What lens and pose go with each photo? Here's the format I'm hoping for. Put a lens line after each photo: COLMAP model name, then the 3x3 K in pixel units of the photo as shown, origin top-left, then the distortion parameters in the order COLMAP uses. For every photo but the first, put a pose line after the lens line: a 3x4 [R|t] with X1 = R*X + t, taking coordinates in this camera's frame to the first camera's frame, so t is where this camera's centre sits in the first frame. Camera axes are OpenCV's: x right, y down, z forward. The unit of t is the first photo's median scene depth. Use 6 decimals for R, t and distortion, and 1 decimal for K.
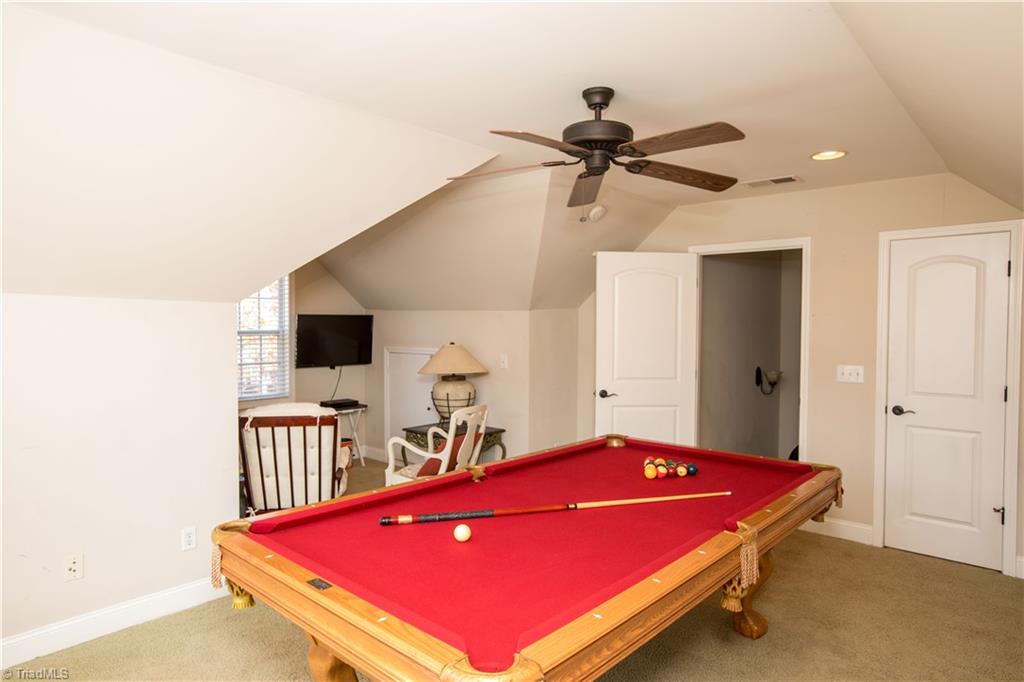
lens RADIAL K [[621.5, 0, 510.5], [0, 621.5, 339.9], [0, 0, 1]] dist [-0.006262, -0.001554]
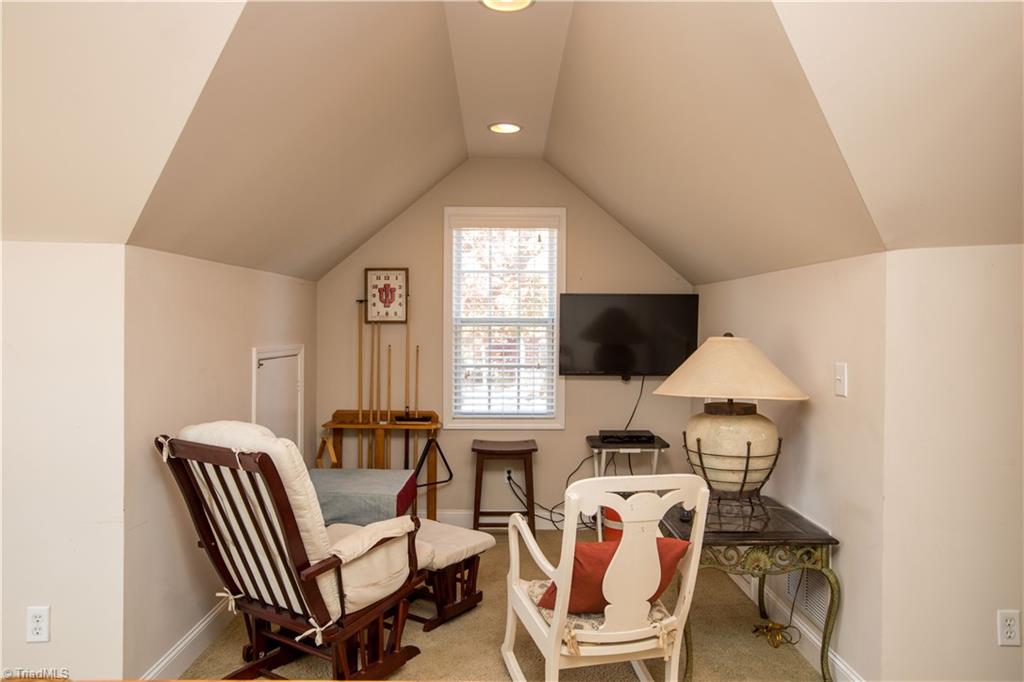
lens RADIAL K [[707.6, 0, 520.7], [0, 707.6, 340.3], [0, 0, 1]] dist [-0.006582, 0.009708]
pose [[0.699414, 0.018098, -0.714487, 0.177859], [-0.037517, 0.999231, -0.011415, 0.022271], [0.713731, 0.034789, 0.699555, 0.513872]]
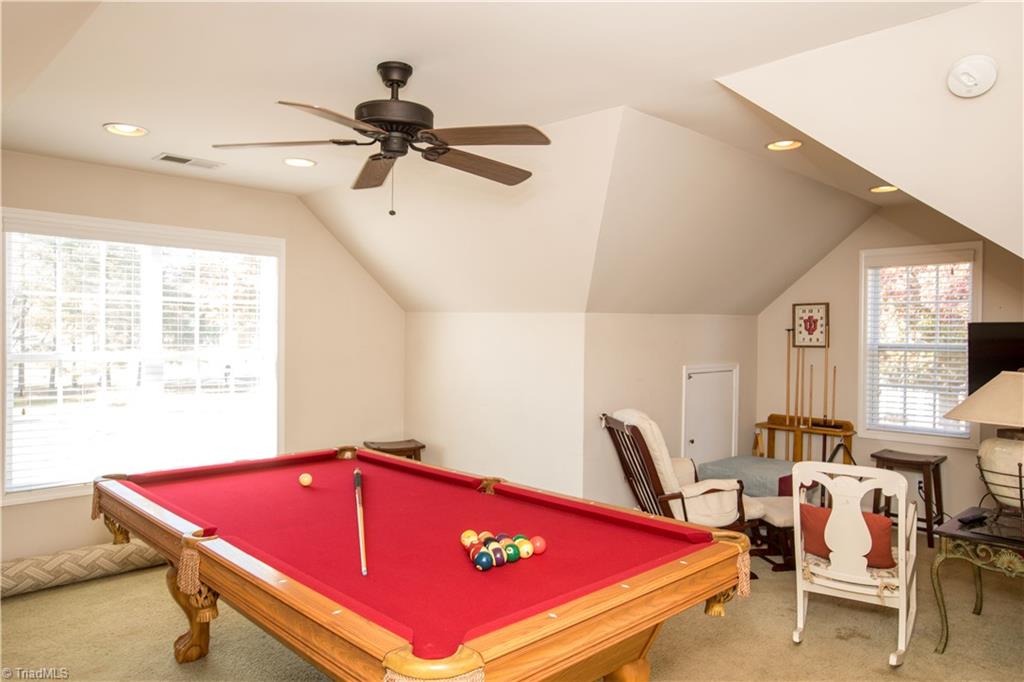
lens RADIAL K [[707.6, 0, 512.2], [0, 707.6, 341.0], [0, 0, 1]] dist [-0.006582, 0.009708]
pose [[-0.036489, 0.014419, -0.999230, 0.523904], [-0.047900, 0.998721, 0.016161, -0.006563], [0.998185, 0.048453, -0.035752, 0.582842]]
